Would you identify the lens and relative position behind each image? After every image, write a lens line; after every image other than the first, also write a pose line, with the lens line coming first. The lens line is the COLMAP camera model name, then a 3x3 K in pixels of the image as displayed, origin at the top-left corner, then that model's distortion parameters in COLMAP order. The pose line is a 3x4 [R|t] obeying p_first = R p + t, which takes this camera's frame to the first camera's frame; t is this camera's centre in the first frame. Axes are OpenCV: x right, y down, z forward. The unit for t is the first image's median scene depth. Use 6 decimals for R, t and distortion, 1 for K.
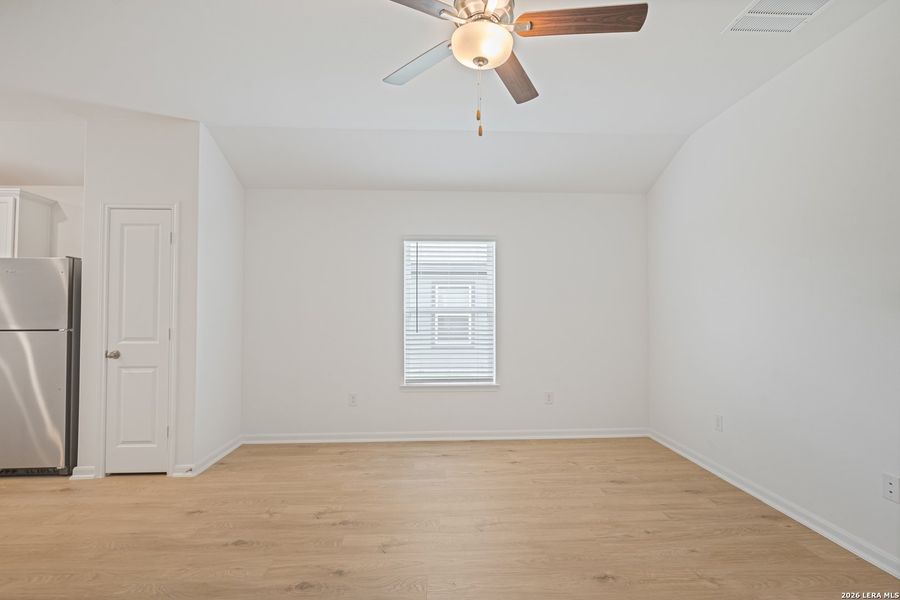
lens RADIAL K [[416.5, 0, 449.0], [0, 416.5, 301.4], [0, 0, 1]] dist [-0.004267, 0.002116]
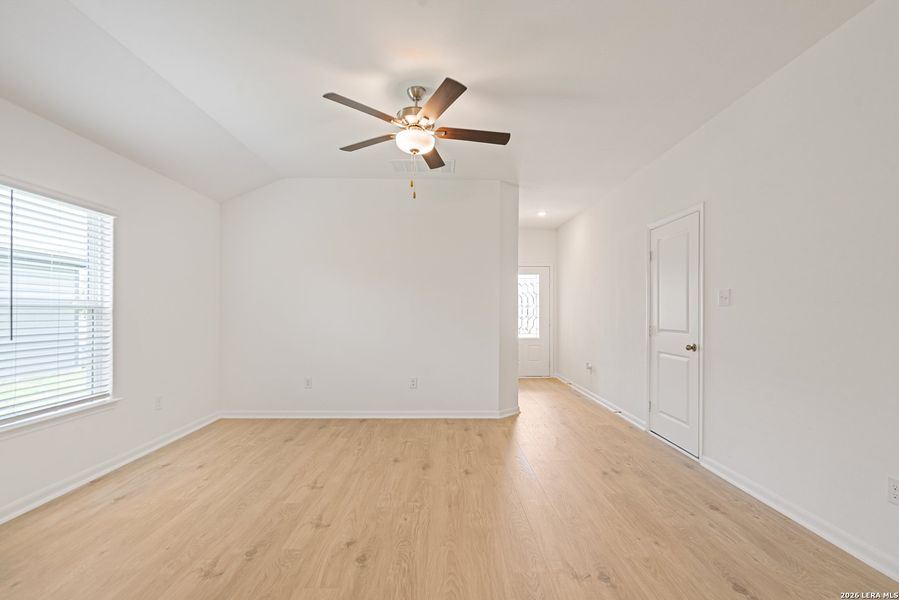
lens RADIAL K [[416.1, 0, 457.4], [0, 416.1, 313.1], [0, 0, 1]] dist [-0.004267, 0.002116]
pose [[0.017645, -0.000616, 0.999844, -0.819770], [-0.033937, 0.999423, 0.001215, 0.016544], [-0.999268, -0.033953, 0.017614, 0.429701]]
